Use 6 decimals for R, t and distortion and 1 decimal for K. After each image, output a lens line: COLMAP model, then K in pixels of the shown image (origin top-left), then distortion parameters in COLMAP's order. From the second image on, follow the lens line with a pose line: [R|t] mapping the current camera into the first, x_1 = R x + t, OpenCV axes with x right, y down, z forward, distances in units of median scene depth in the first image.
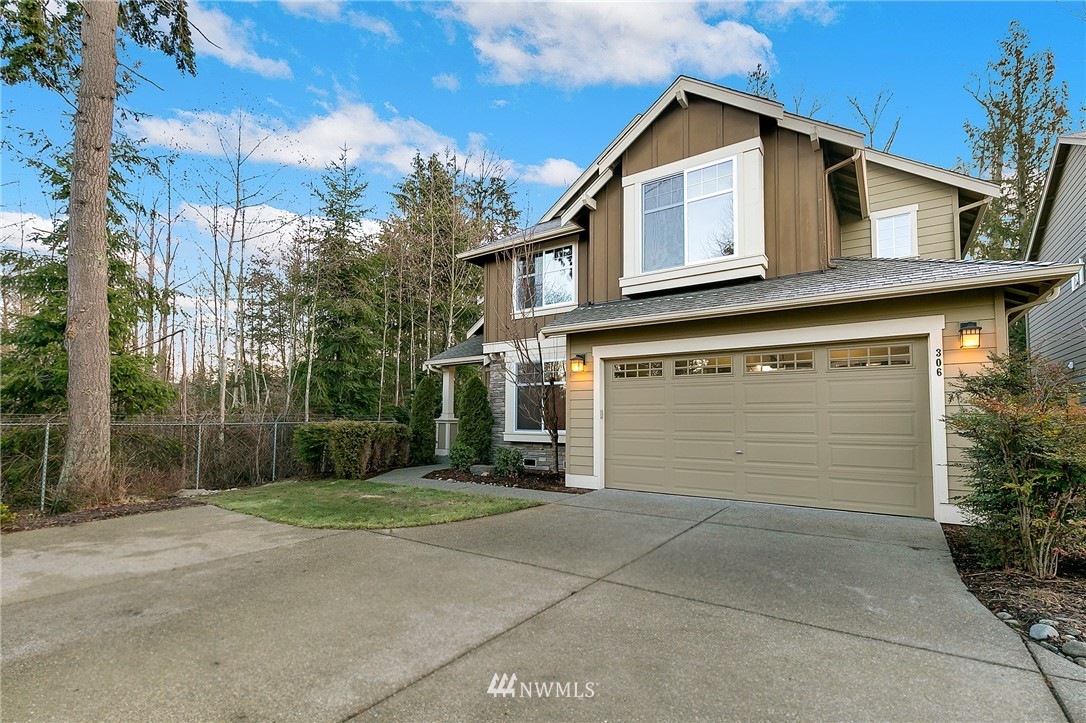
lens RADIAL K [[498.4, 0, 547.0], [0, 498.4, 393.2], [0, 0, 1]] dist [-0.002323, -0.000260]
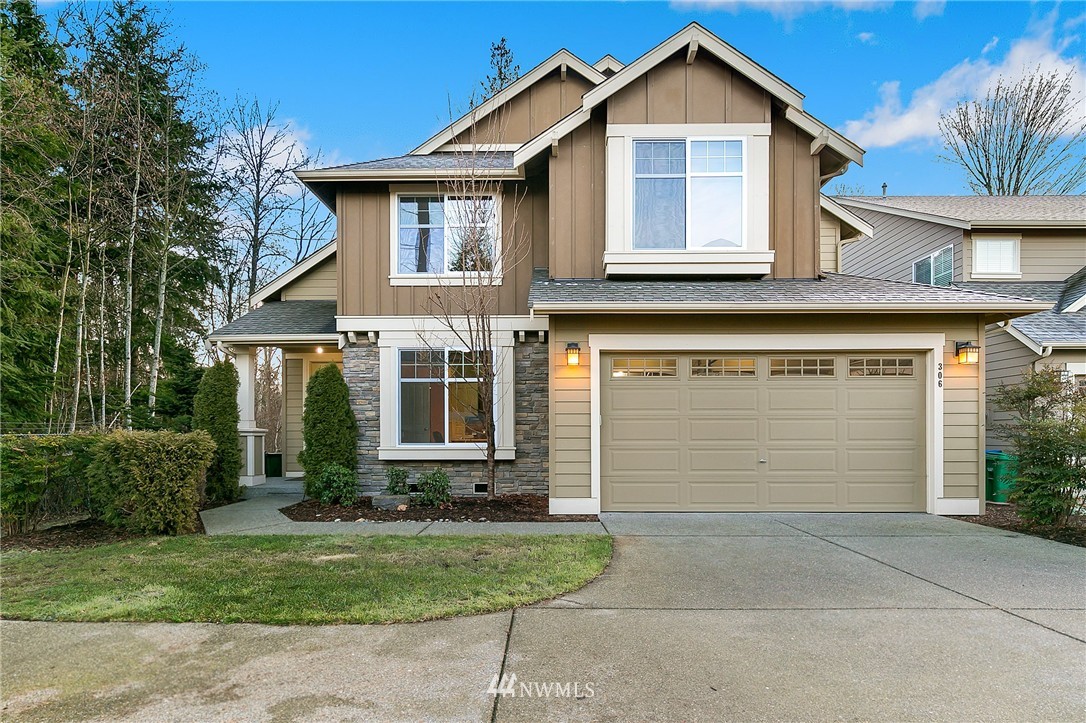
lens RADIAL K [[583.4, 0, 542.7], [0, 583.4, 432.8], [0, 0, 1]] dist [-0.002624, 0.000075]
pose [[0.832068, -0.006675, 0.554633, -0.483457], [-0.024538, 0.998506, 0.048830, 0.018151], [-0.554130, -0.054239, 0.830661, 0.269995]]
